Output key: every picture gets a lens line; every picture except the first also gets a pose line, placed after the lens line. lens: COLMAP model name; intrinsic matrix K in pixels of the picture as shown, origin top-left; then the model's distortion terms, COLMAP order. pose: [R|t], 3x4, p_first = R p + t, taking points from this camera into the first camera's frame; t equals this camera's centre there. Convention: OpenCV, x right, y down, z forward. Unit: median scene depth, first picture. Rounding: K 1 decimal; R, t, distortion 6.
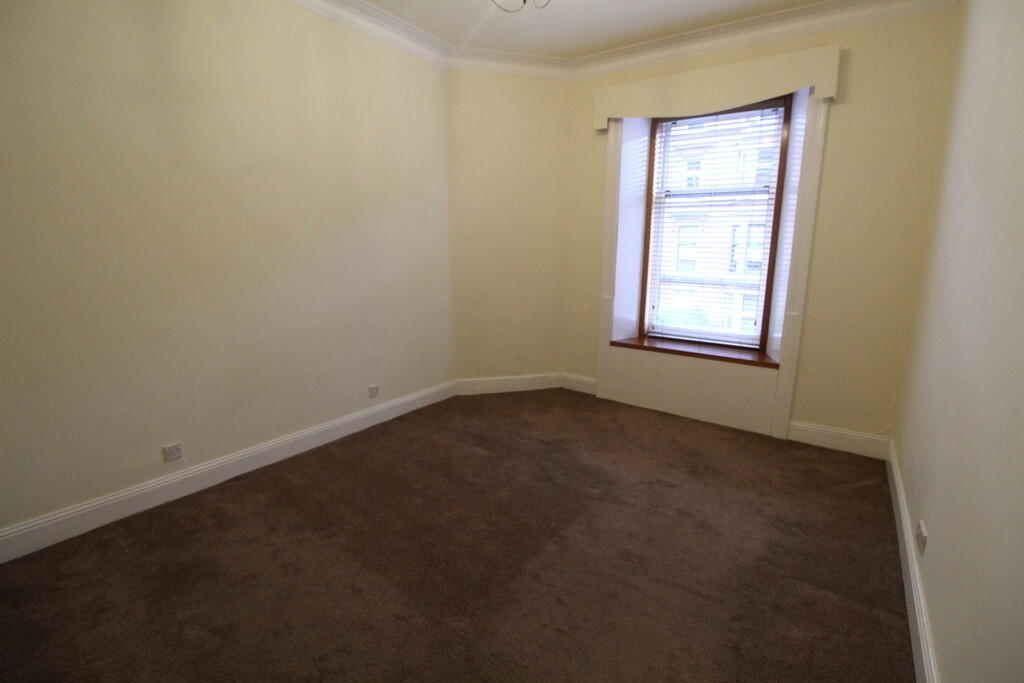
lens RADIAL K [[476.8, 0, 512.0], [0, 476.8, 341.5], [0, 0, 1]] dist [-0.014927, -0.000362]
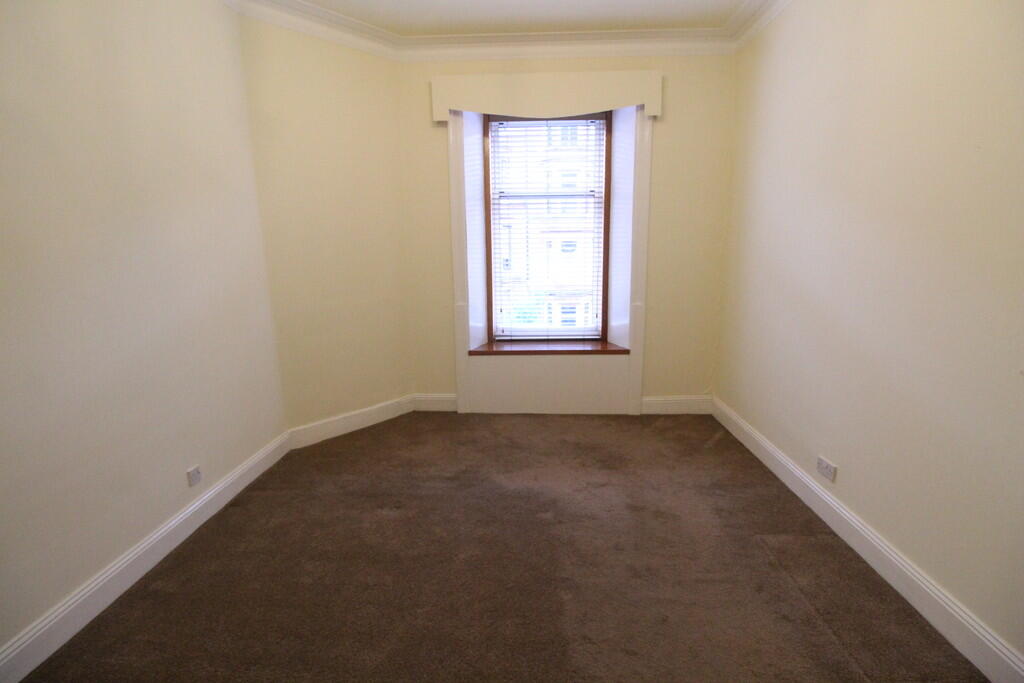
lens RADIAL K [[476.8, 0, 512.0], [0, 476.8, 341.5], [0, 0, 1]] dist [-0.014927, -0.000362]
pose [[0.827408, -0.133157, 0.545587, -0.254988], [0.135472, 0.990120, 0.036200, -0.046036], [-0.545016, 0.043959, 0.837272, 0.189390]]
